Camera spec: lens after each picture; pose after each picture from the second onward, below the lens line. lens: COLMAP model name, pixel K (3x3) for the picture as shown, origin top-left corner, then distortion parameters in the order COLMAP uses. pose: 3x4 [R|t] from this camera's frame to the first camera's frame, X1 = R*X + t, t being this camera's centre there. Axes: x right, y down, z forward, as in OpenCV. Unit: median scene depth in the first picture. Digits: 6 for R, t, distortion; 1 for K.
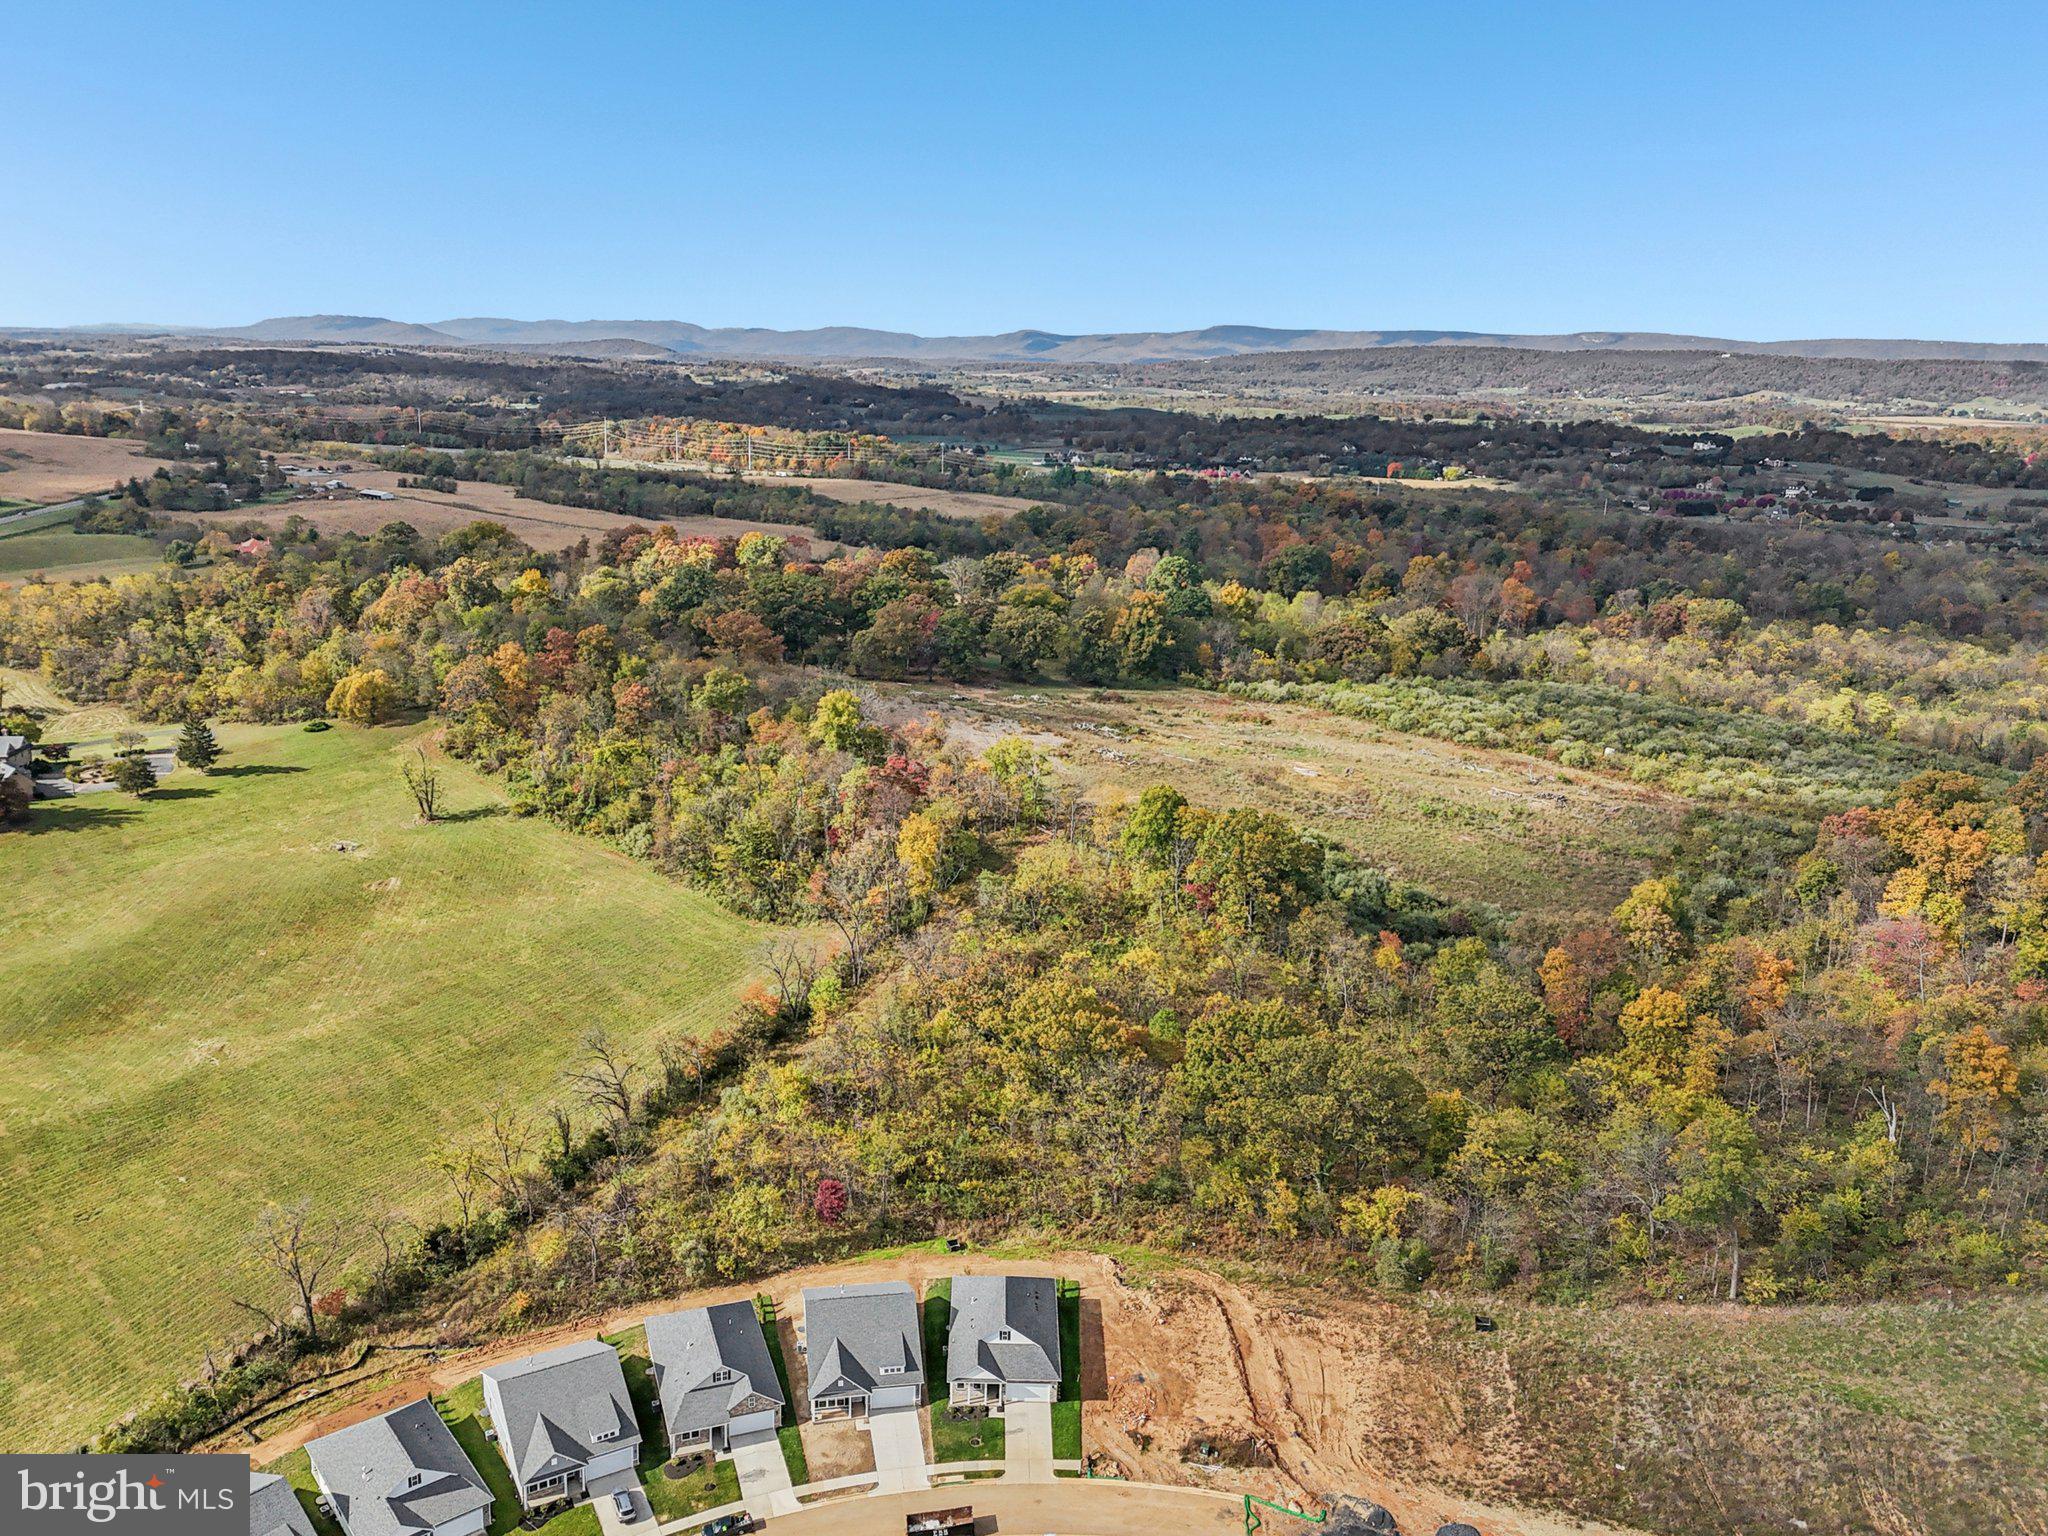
lens RADIAL K [[1512.2, 0, 1030.6], [0, 1512.2, 761.2], [0, 0, 1]] dist [0.064469, -0.061761]
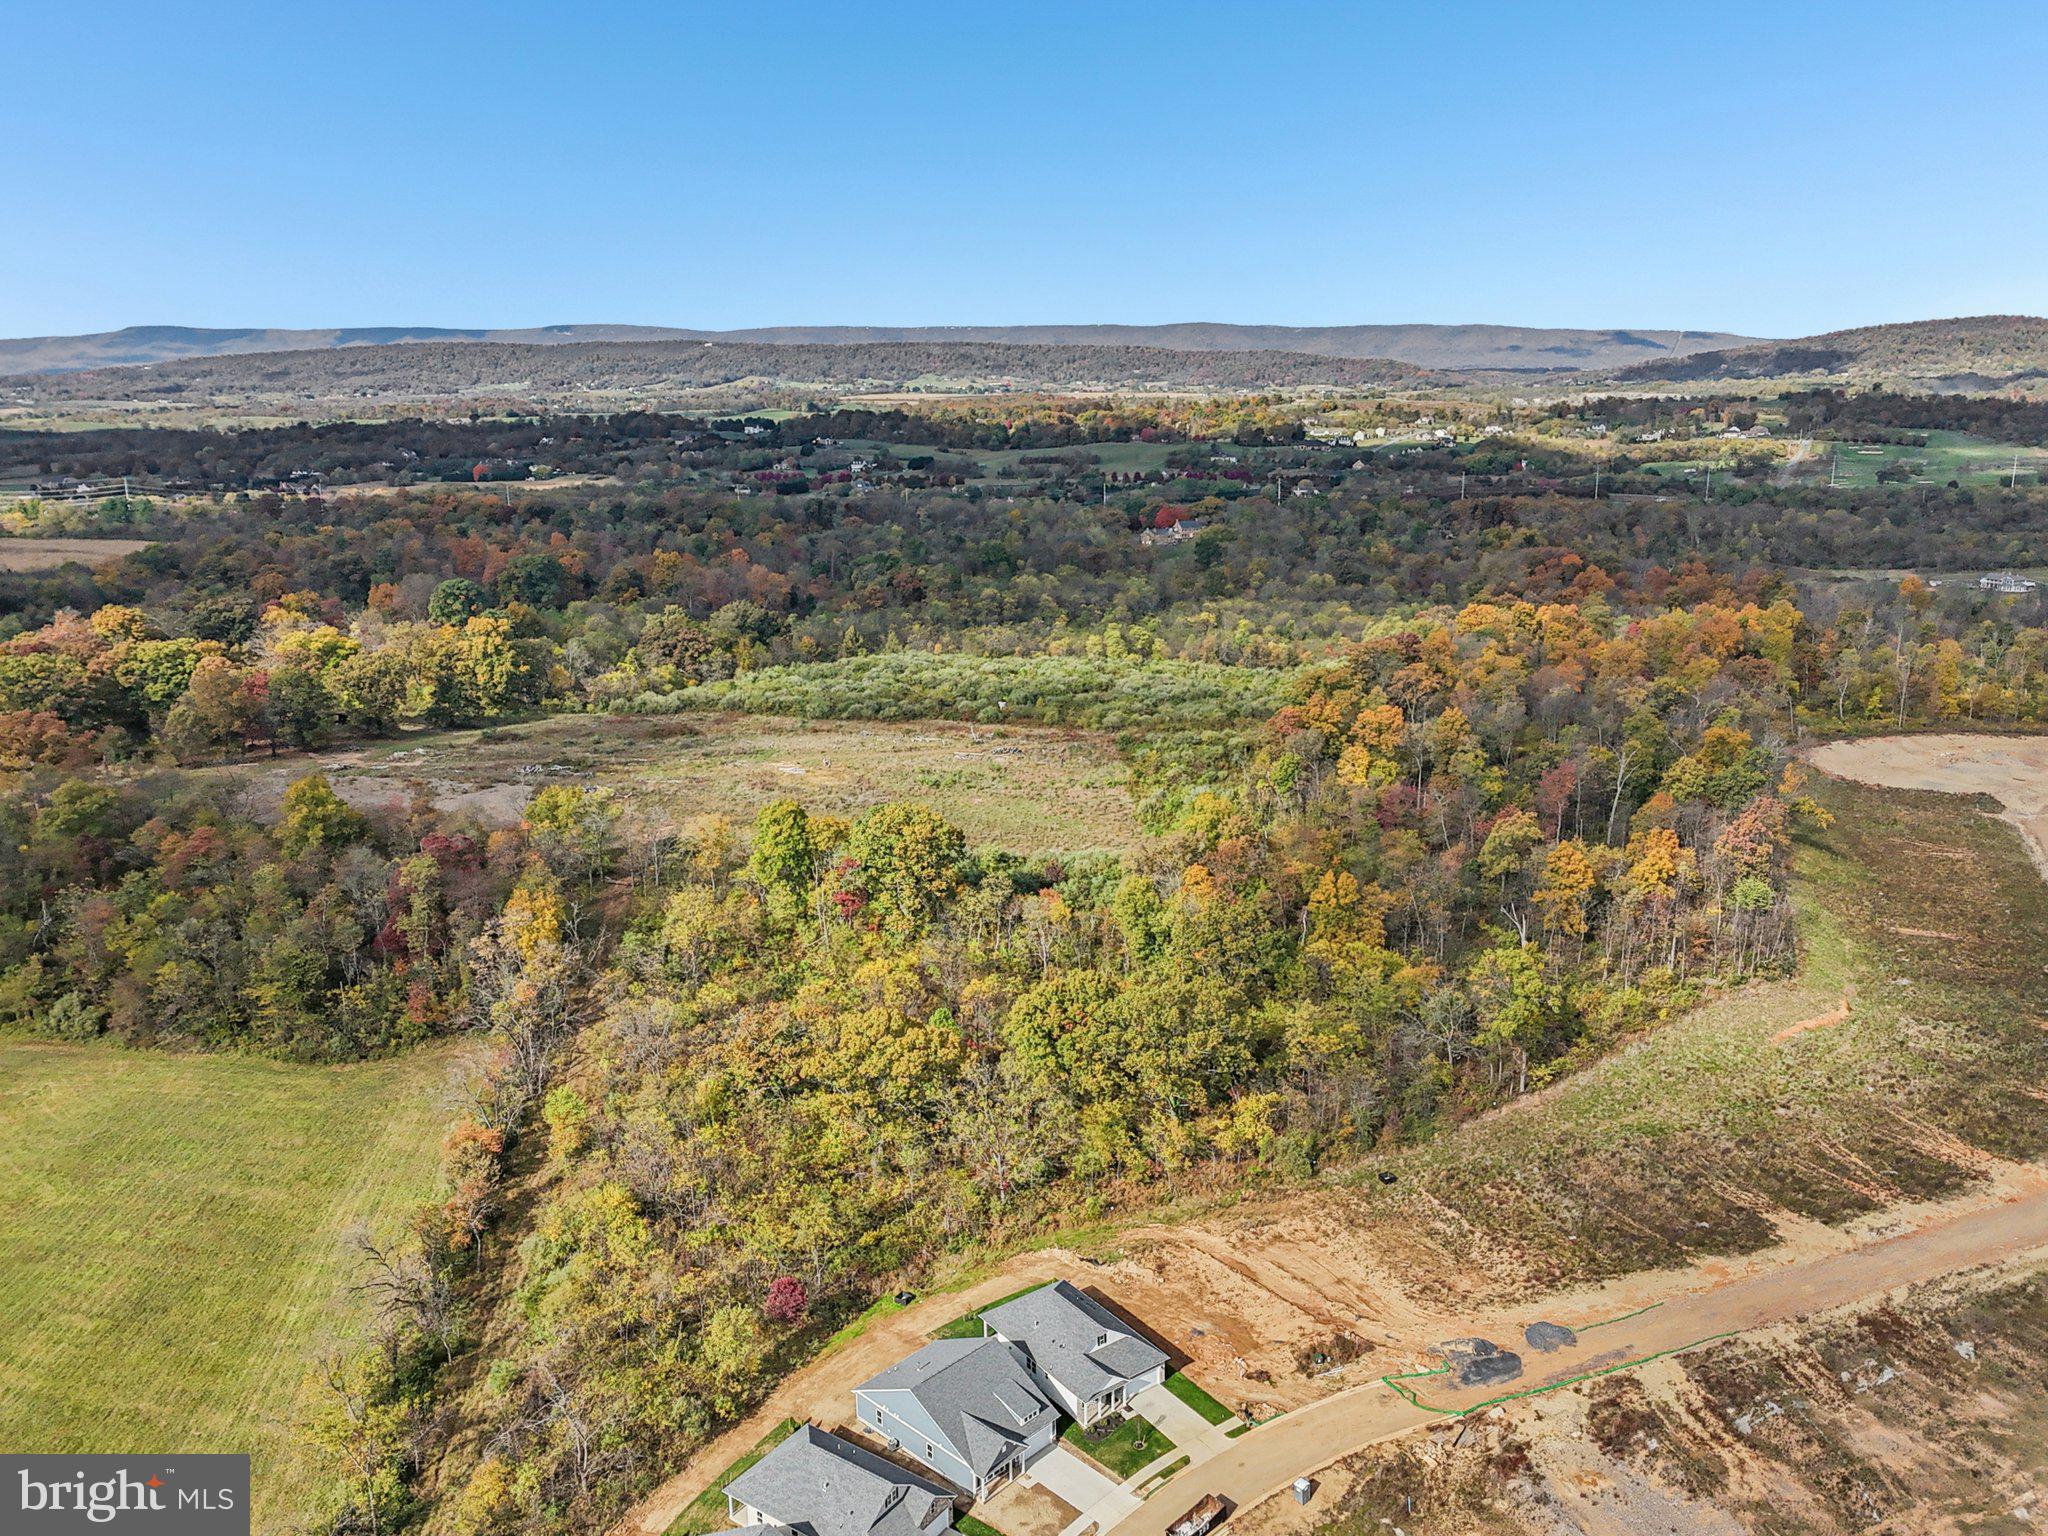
lens RADIAL K [[1544.7, 0, 1030.1], [0, 1544.7, 765.8], [0, 0, 1]] dist [0.073497, -0.075582]
pose [[0.822027, -0.184331, 0.538789, -0.438726], [0.183838, 0.981401, 0.055276, -0.043781], [-0.538958, 0.053612, 0.840625, 0.128003]]
